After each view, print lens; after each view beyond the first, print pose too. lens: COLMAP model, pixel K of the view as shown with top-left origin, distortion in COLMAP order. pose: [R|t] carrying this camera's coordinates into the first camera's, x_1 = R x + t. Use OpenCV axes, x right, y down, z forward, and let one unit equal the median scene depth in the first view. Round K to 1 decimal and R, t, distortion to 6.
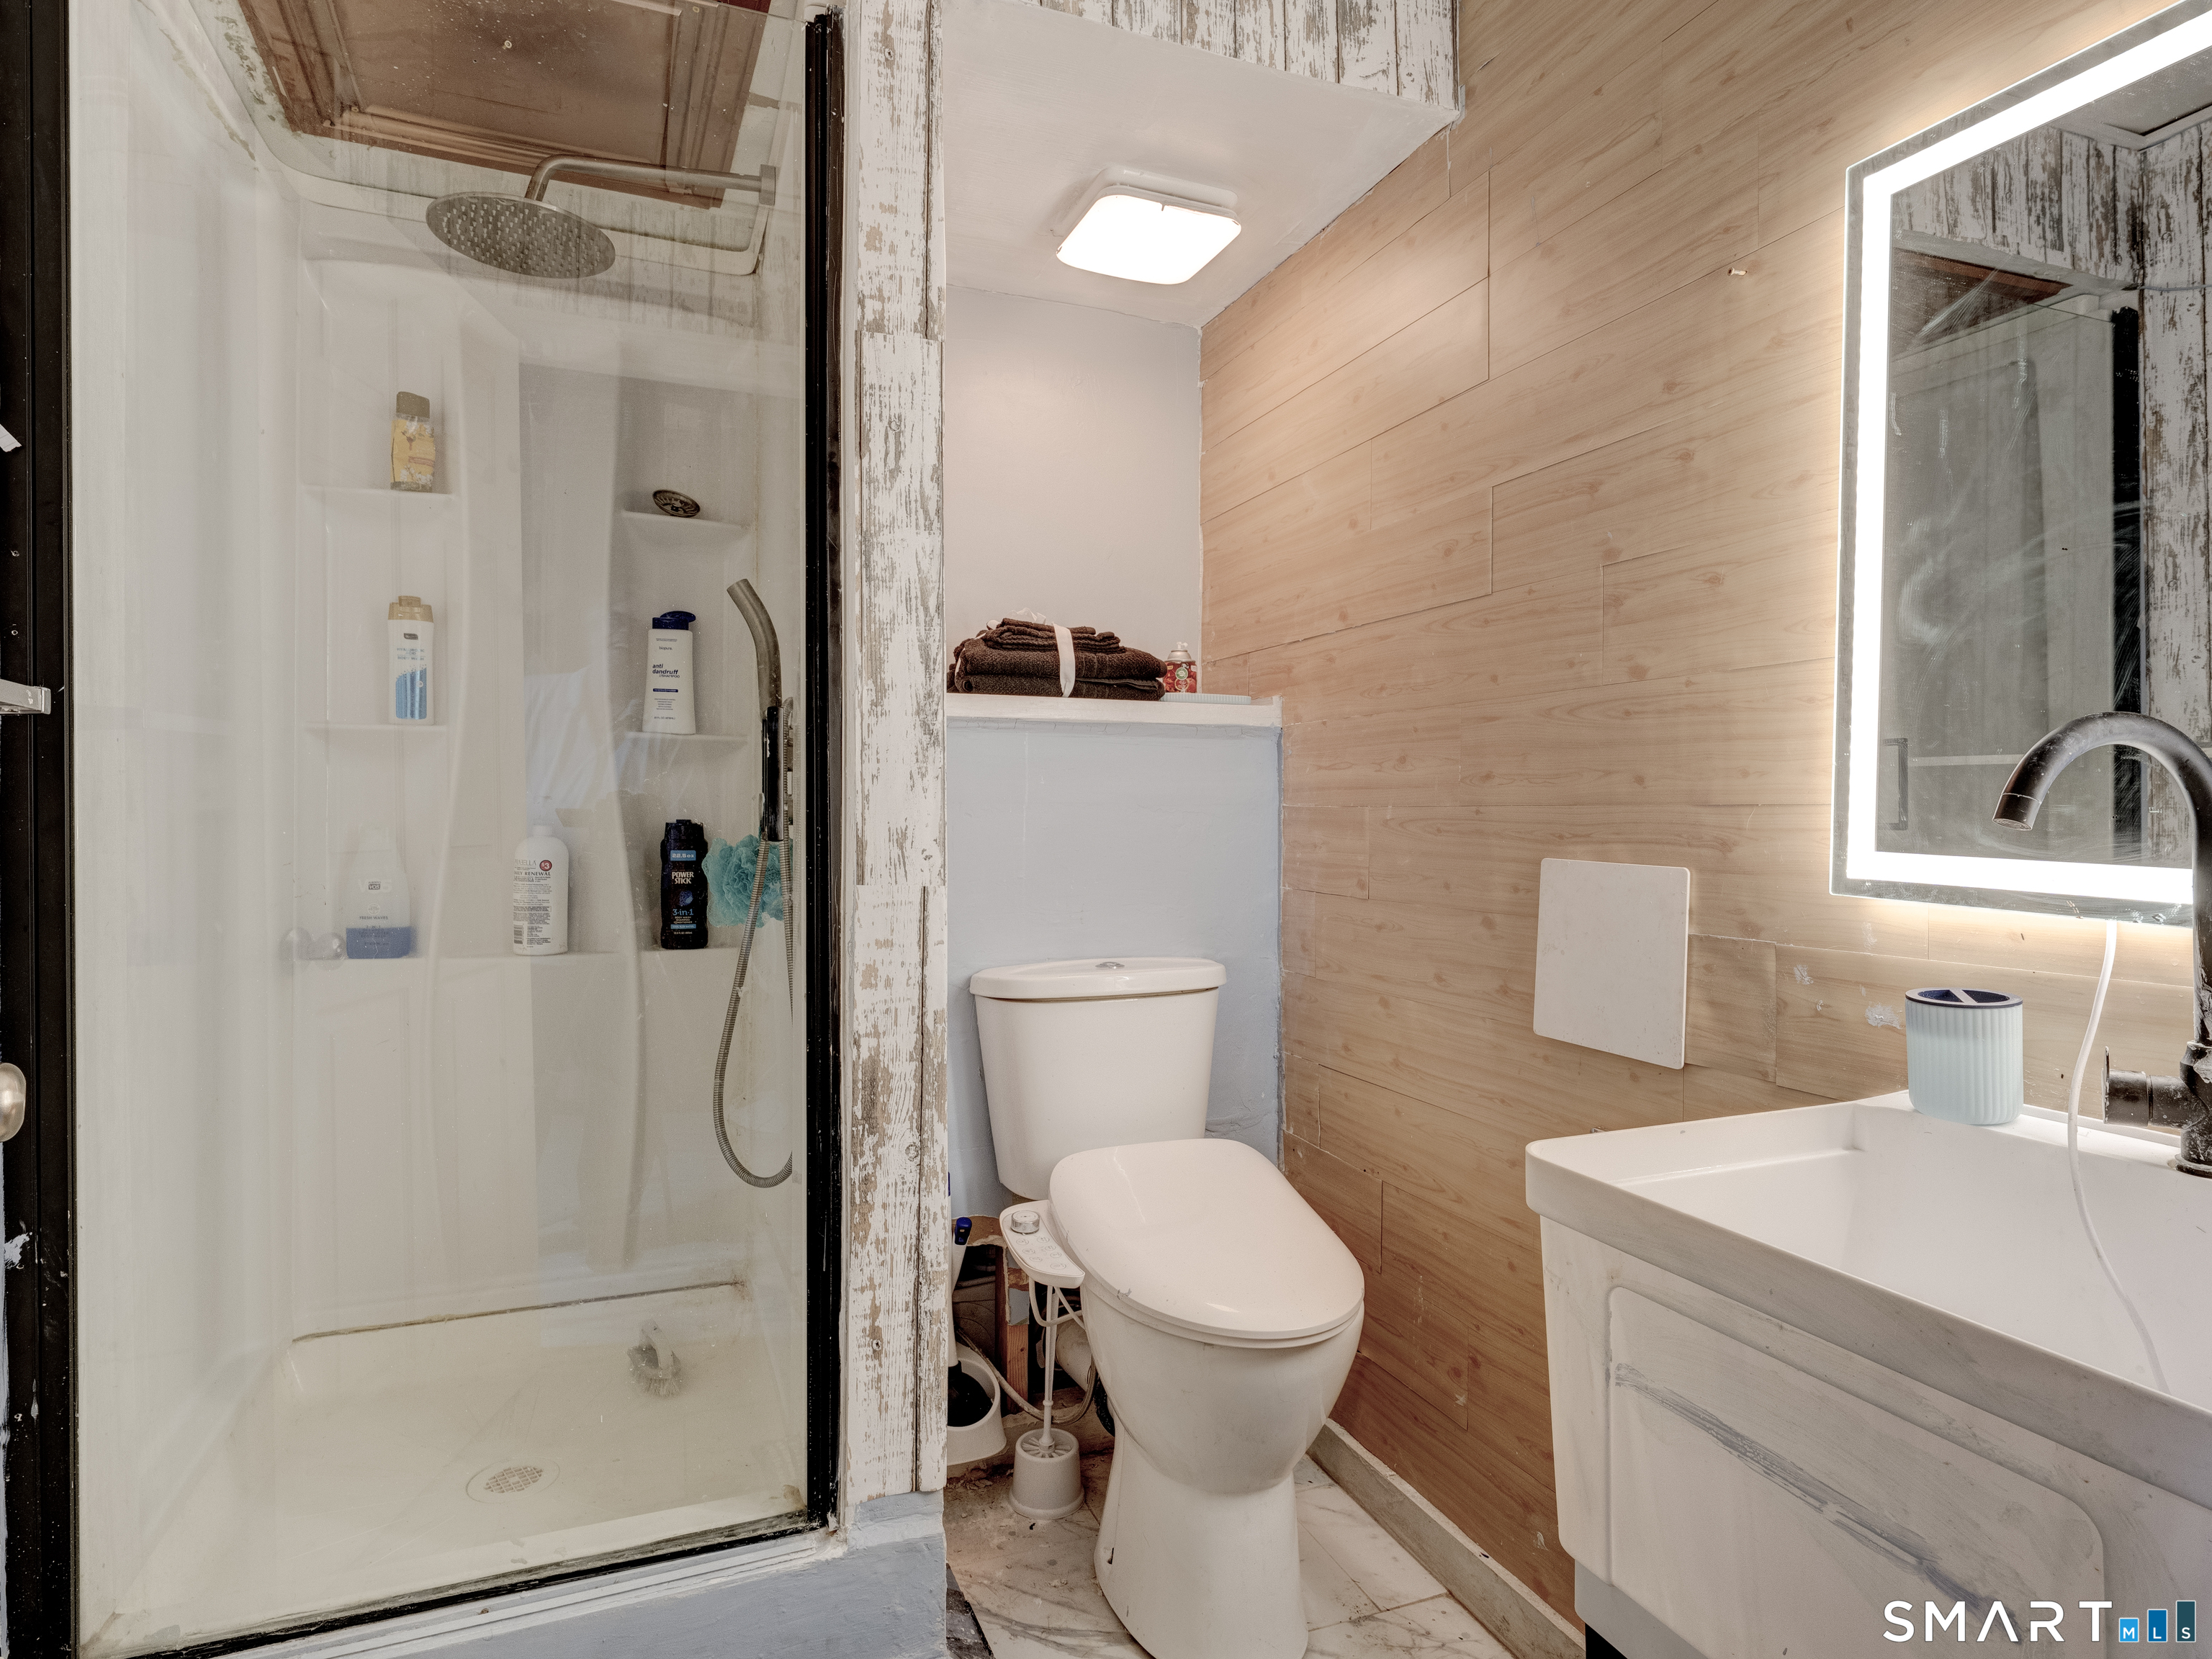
lens RADIAL K [[1185.6, 0, 1105.9], [0, 1185.6, 830.1], [0, 0, 1]] dist [-0.006620, 0.000272]
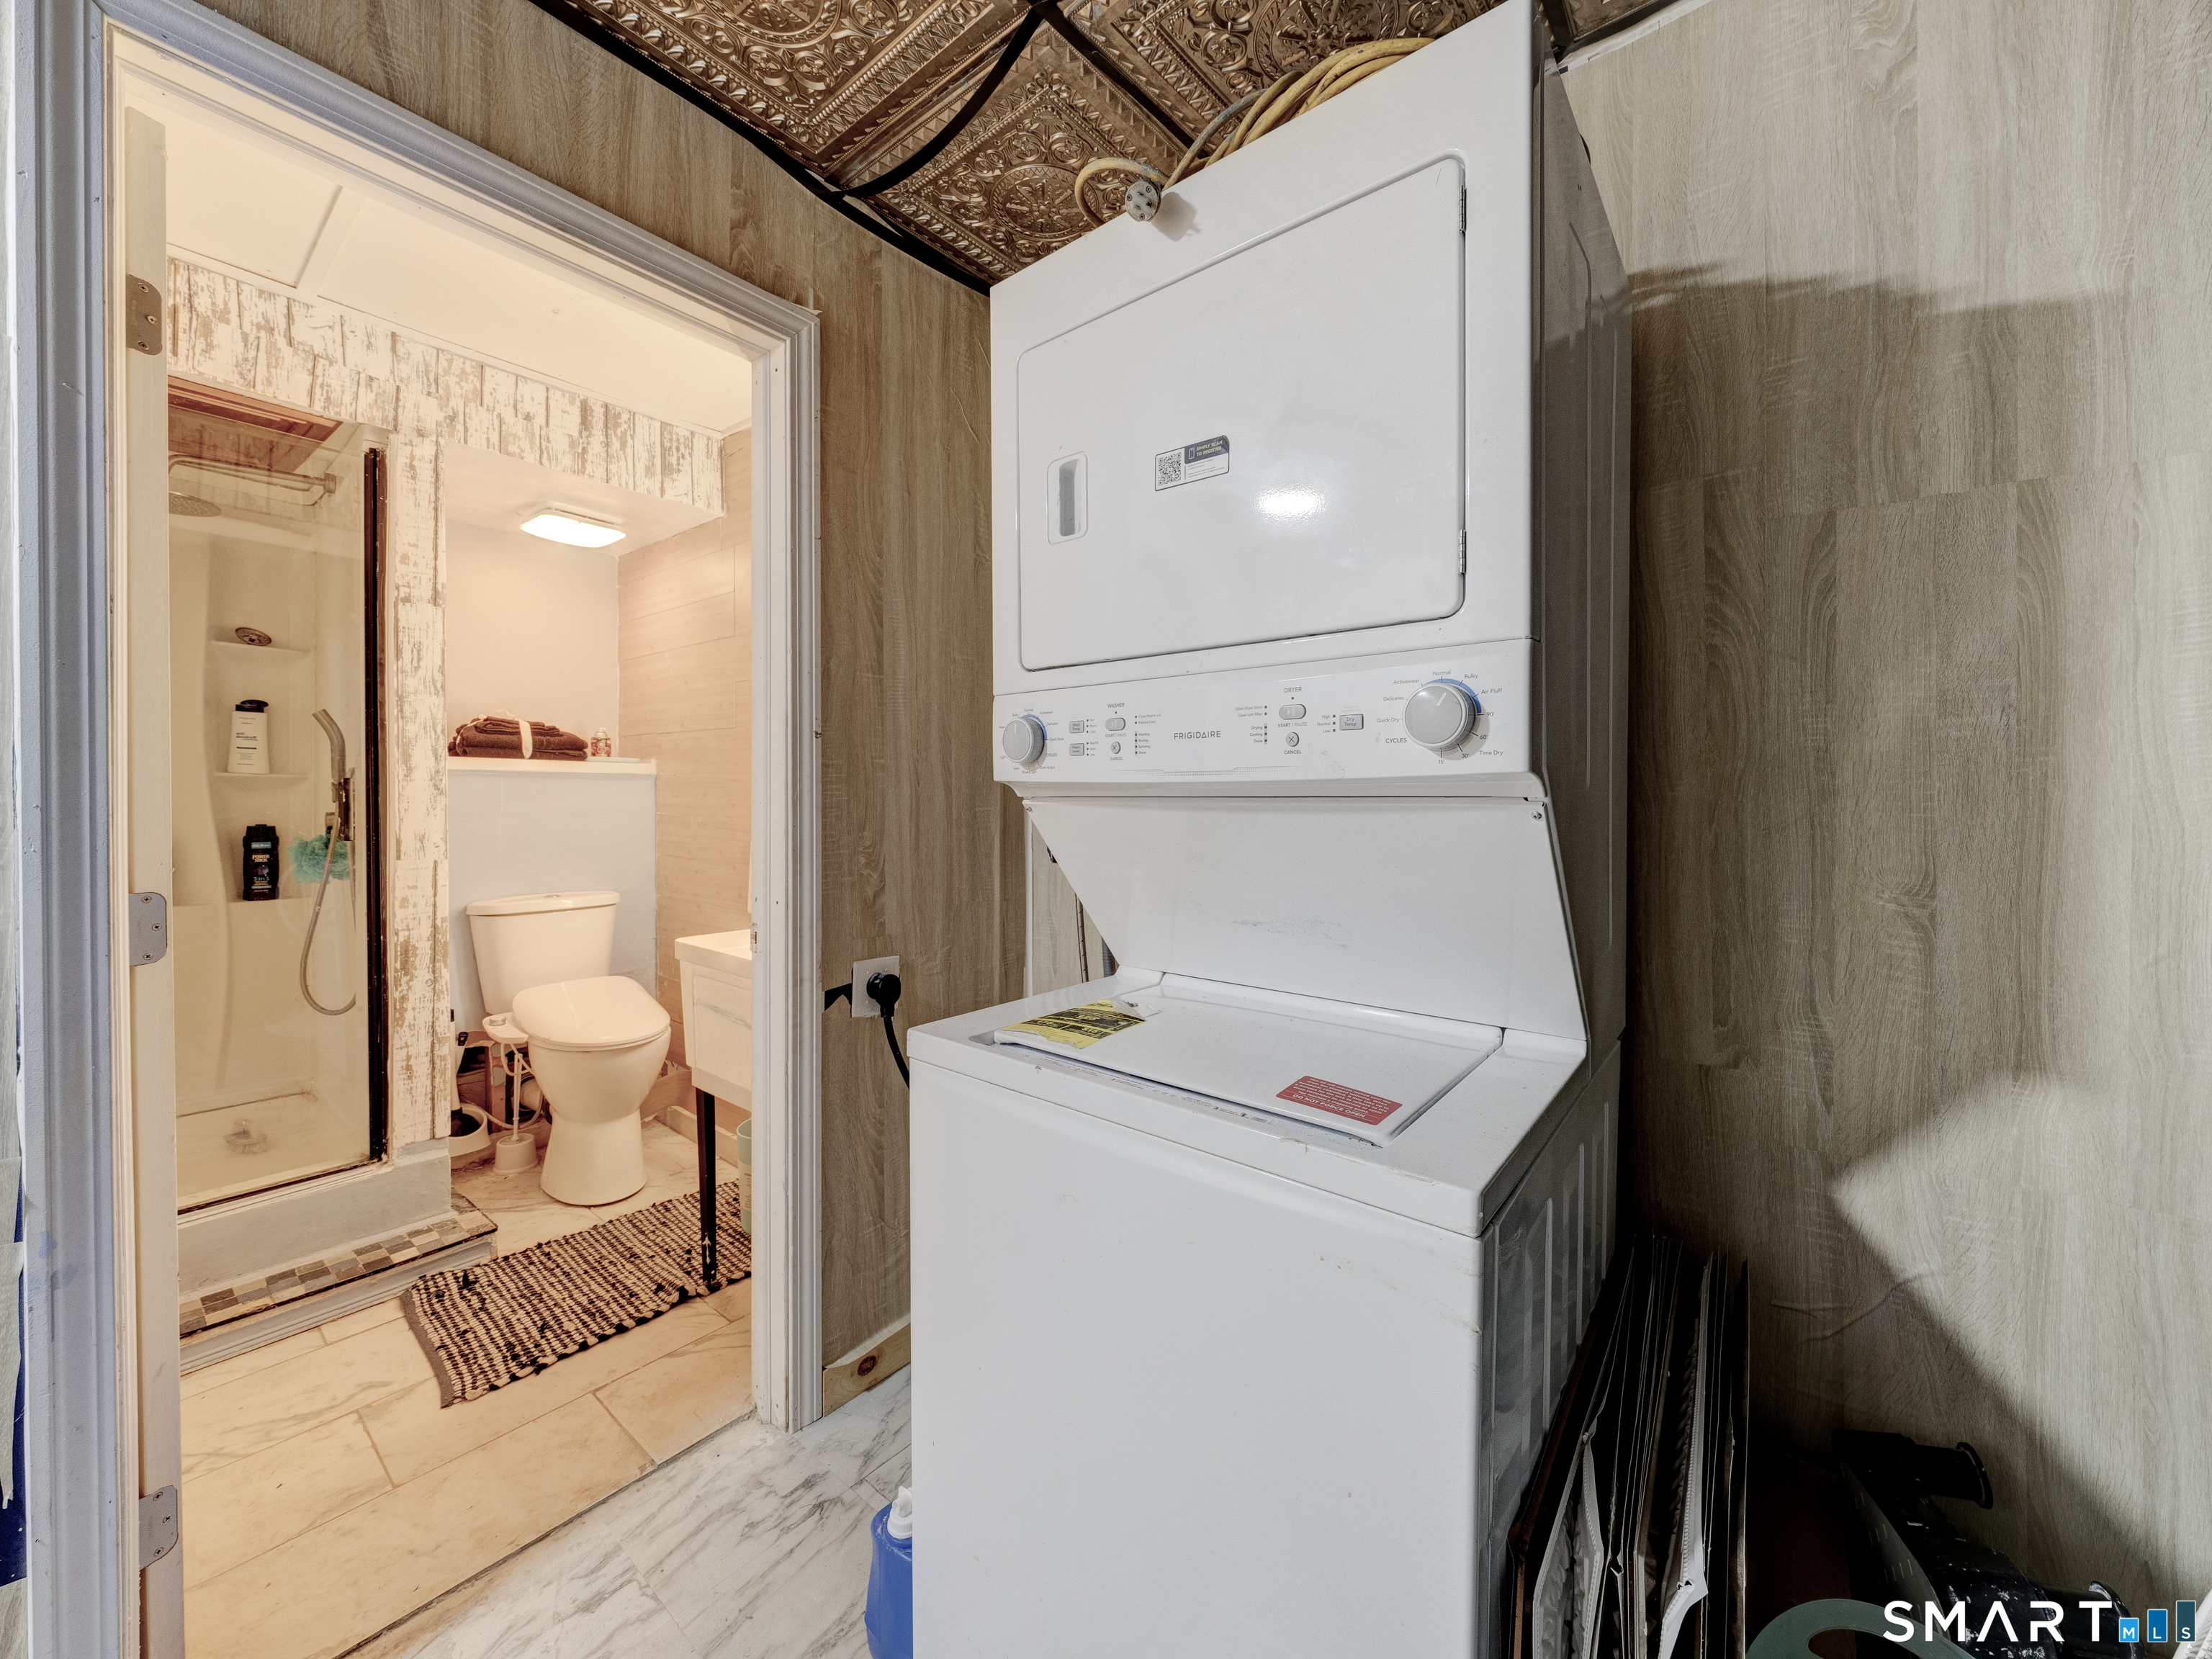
lens RADIAL K [[847.3, 0, 1090.0], [0, 847.3, 811.3], [0, 0, 1]] dist [-0.008845, 0.000939]
pose [[0.875043, -0.003793, 0.484031, 0.128905], [0.000266, 0.999973, 0.007354, -0.045612], [-0.484045, -0.006306, 0.875020, -0.805326]]
